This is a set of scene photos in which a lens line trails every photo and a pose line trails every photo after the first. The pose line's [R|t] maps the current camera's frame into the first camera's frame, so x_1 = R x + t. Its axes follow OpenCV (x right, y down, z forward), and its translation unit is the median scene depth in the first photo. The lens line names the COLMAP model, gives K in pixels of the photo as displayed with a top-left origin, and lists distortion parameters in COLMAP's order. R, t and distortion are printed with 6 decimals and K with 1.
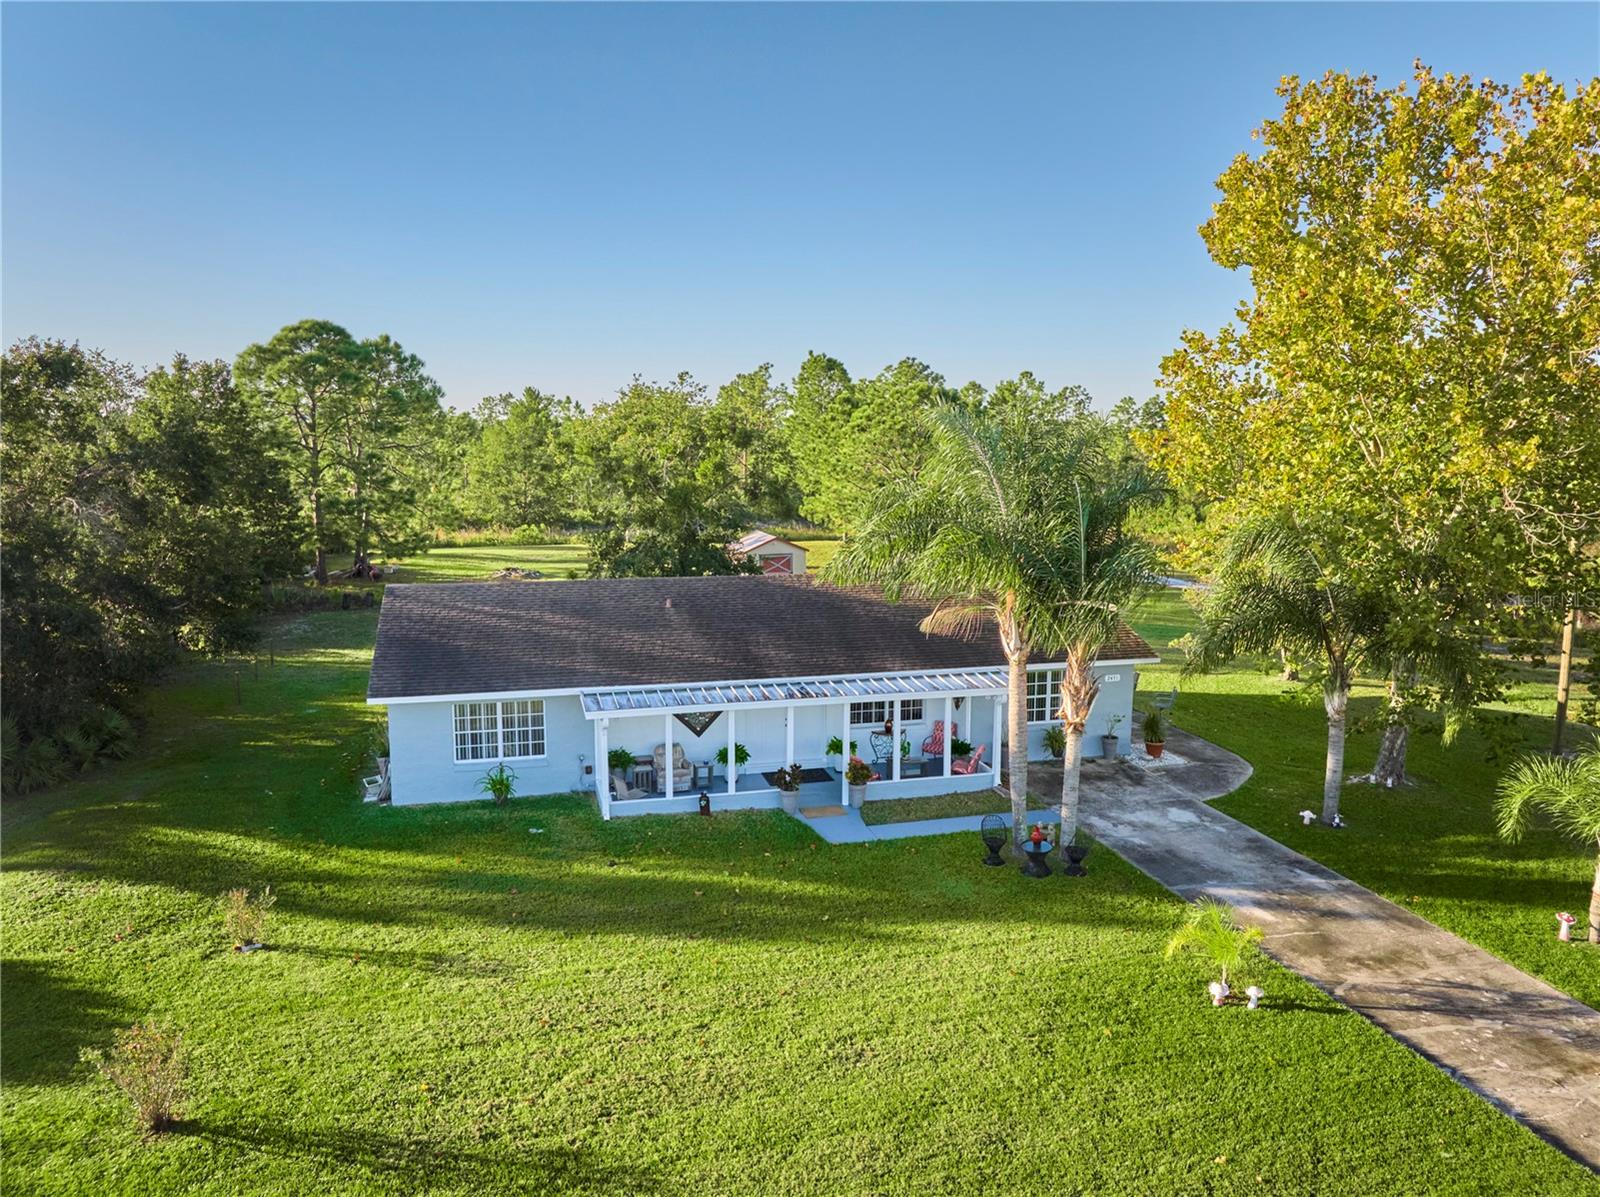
lens RADIAL K [[1139.8, 0, 800.0], [0, 1139.8, 598.5], [0, 0, 1]] dist [-0.047078, 0.019144]
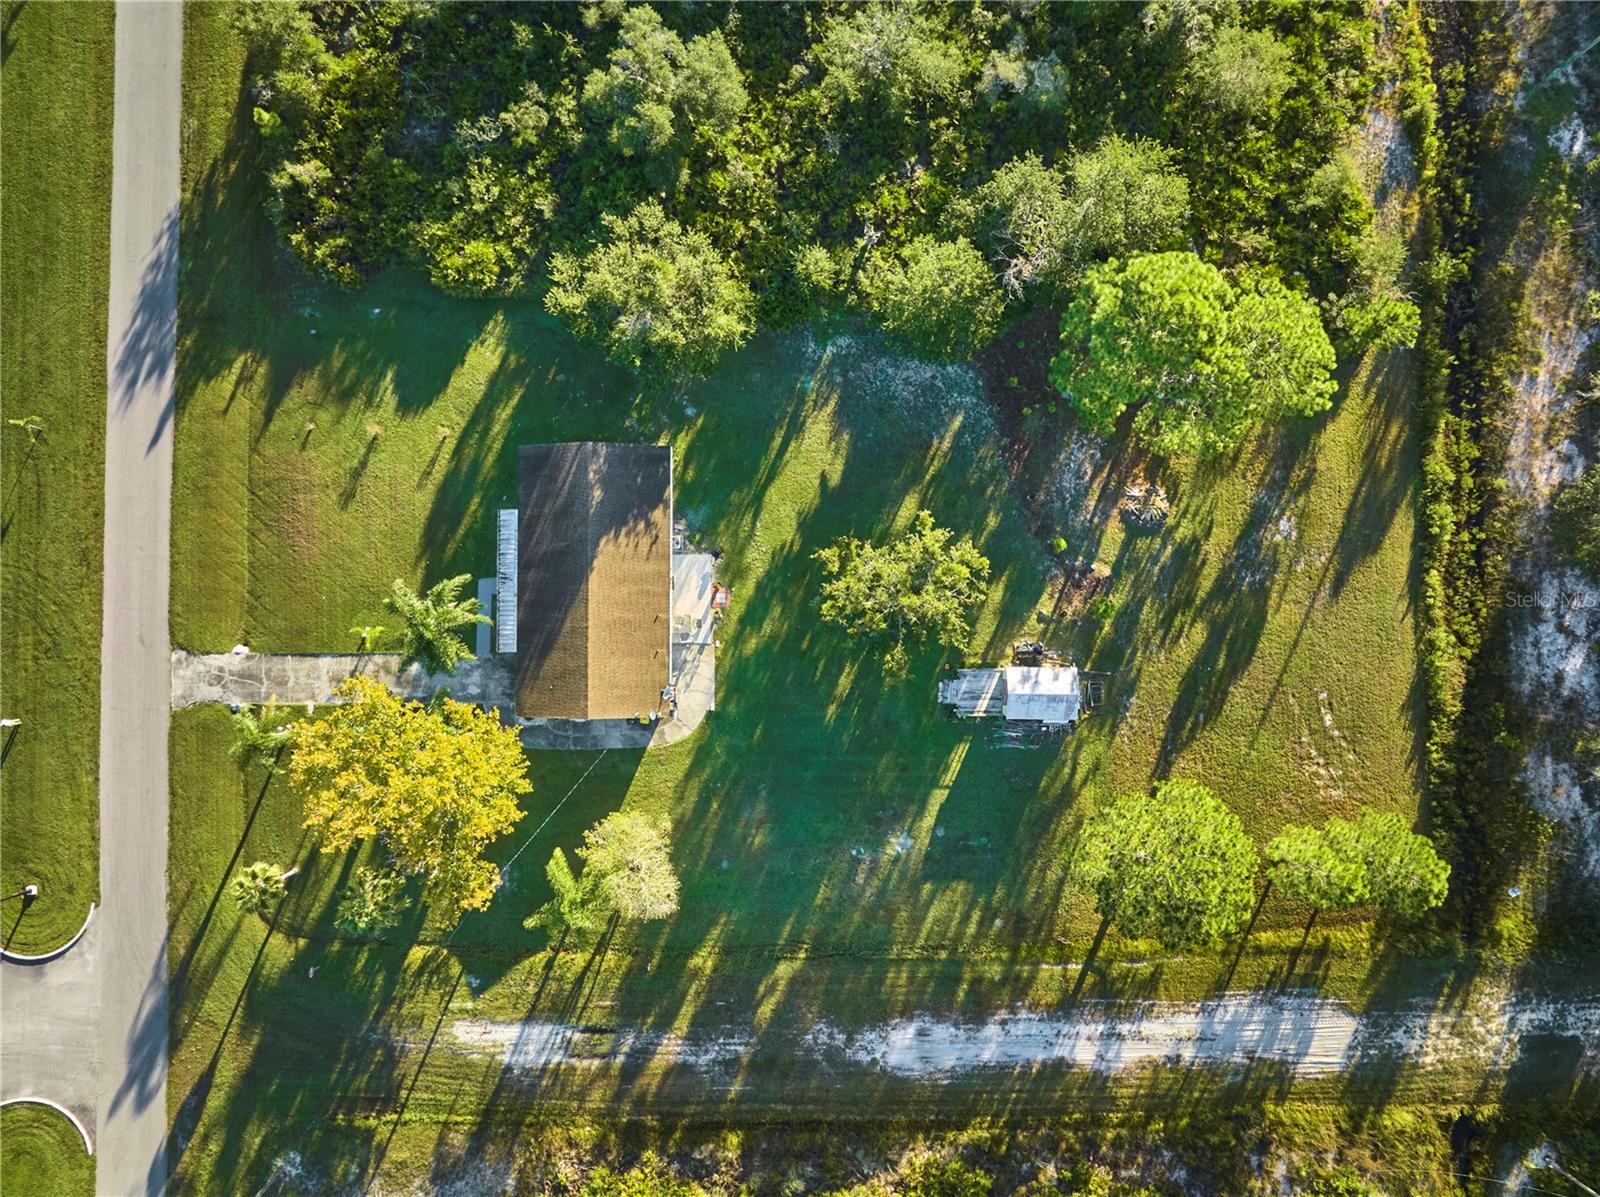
lens RADIAL K [[1139.8, 0, 800.0], [0, 1139.8, 598.5], [0, 0, 1]] dist [-0.047078, 0.019144]
pose [[-0.257888, 0.965712, -0.029890, -0.061982], [-0.133128, -0.004876, 0.991087, -3.223821], [0.956959, 0.259569, 0.129821, 1.436341]]
